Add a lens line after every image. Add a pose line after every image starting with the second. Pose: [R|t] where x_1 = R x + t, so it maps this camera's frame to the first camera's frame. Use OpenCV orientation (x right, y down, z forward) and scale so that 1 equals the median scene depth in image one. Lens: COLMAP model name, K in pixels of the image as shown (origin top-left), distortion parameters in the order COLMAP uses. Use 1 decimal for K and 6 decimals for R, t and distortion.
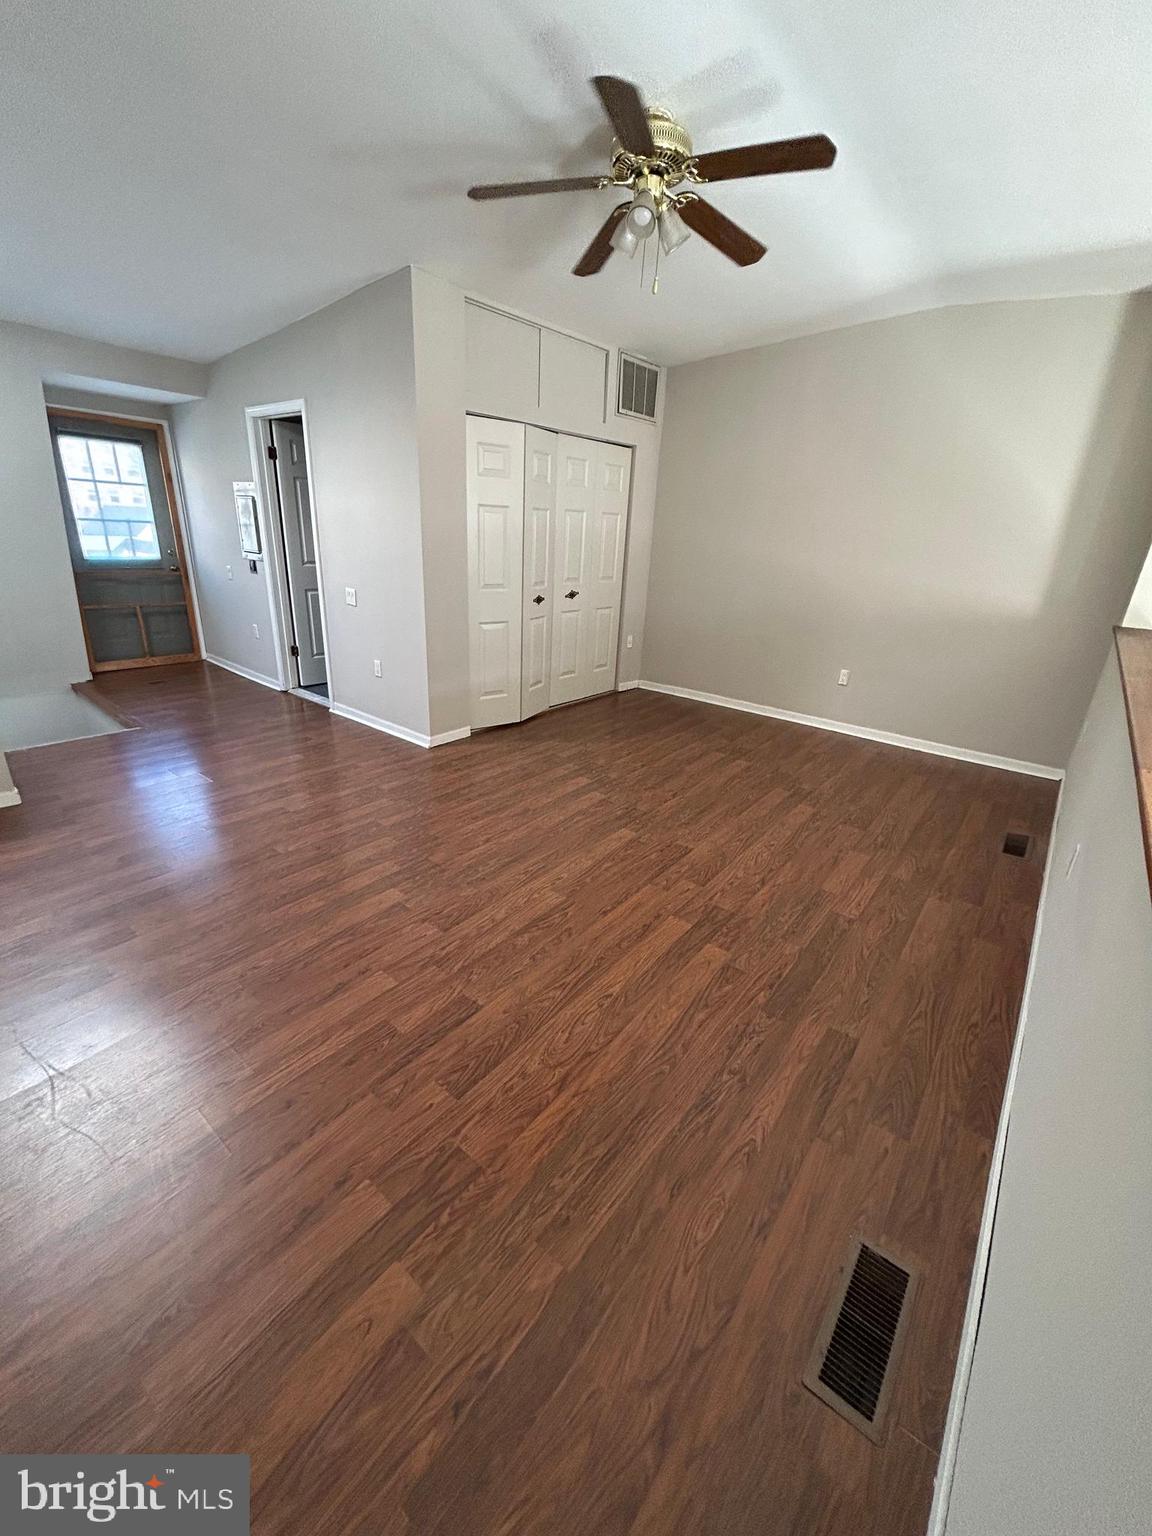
lens RADIAL K [[617.2, 0, 576.3], [0, 617.2, 768.4], [0, 0, 1]] dist [-0.004403, 0.001270]
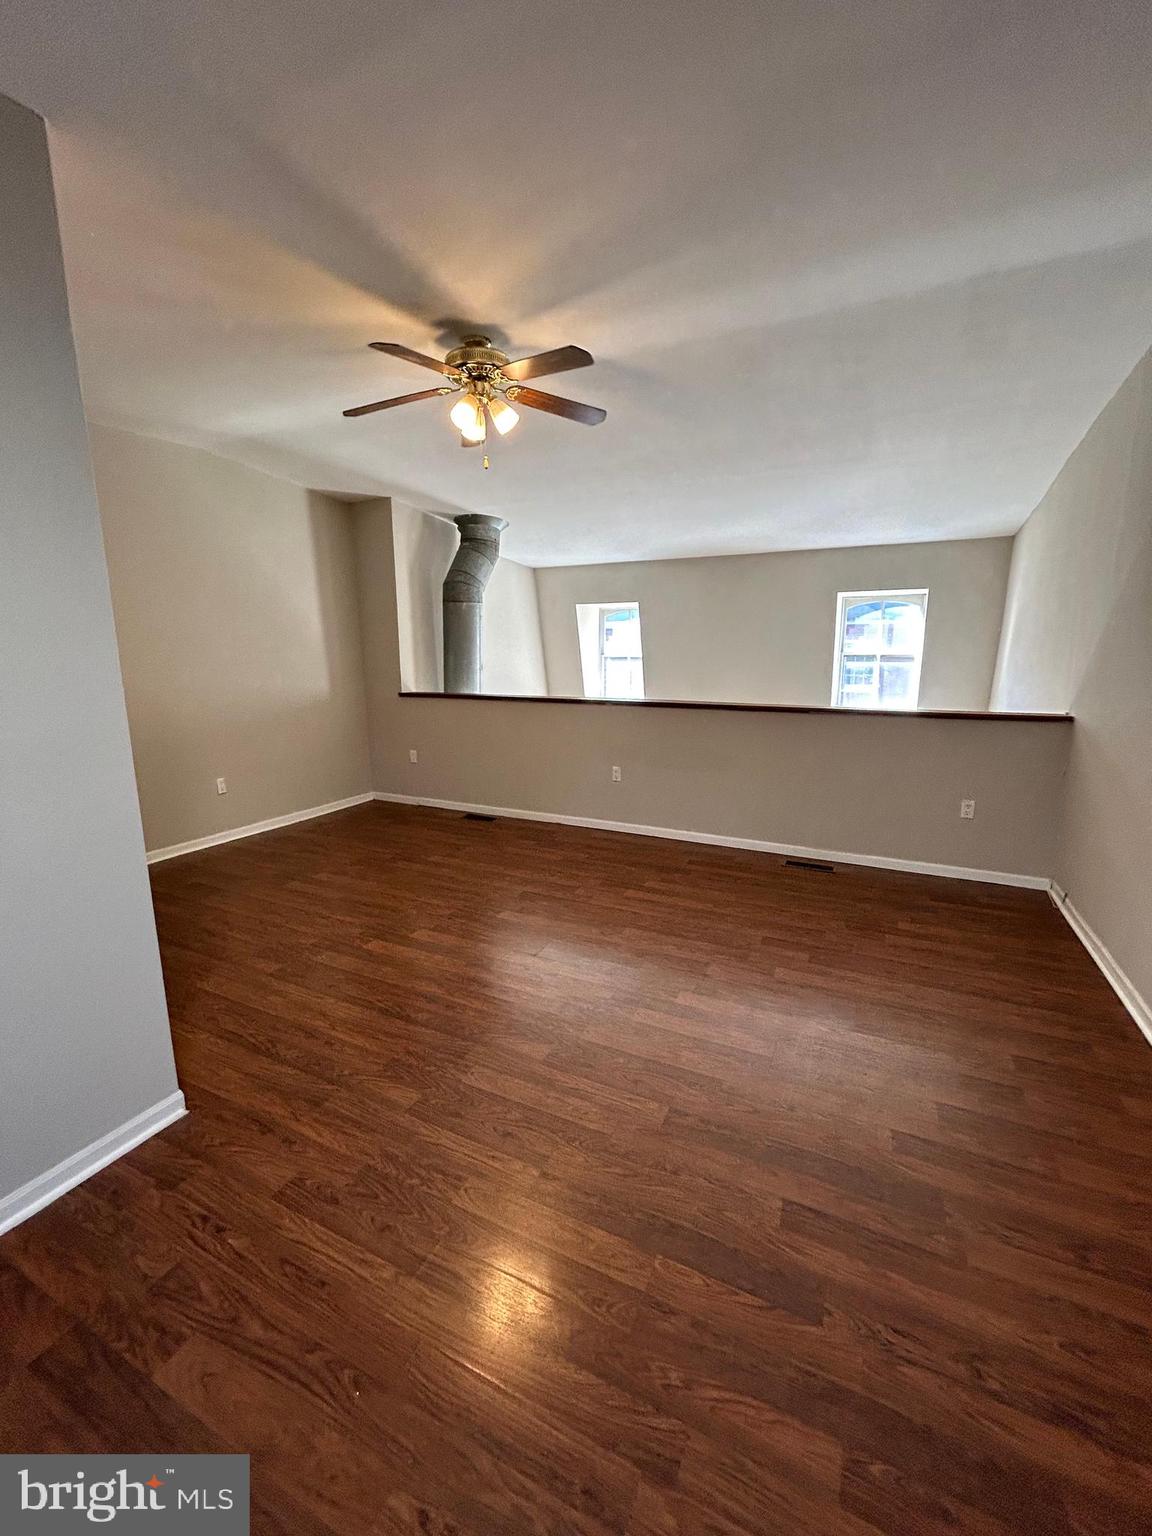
lens RADIAL K [[617.2, 0, 578.2], [0, 617.2, 765.3], [0, 0, 1]] dist [-0.004403, 0.001270]
pose [[-0.222500, -0.215851, 0.950738, -0.776673], [0.346198, 0.894136, 0.284021, -0.331502], [-0.911395, 0.392338, -0.124218, 0.773430]]
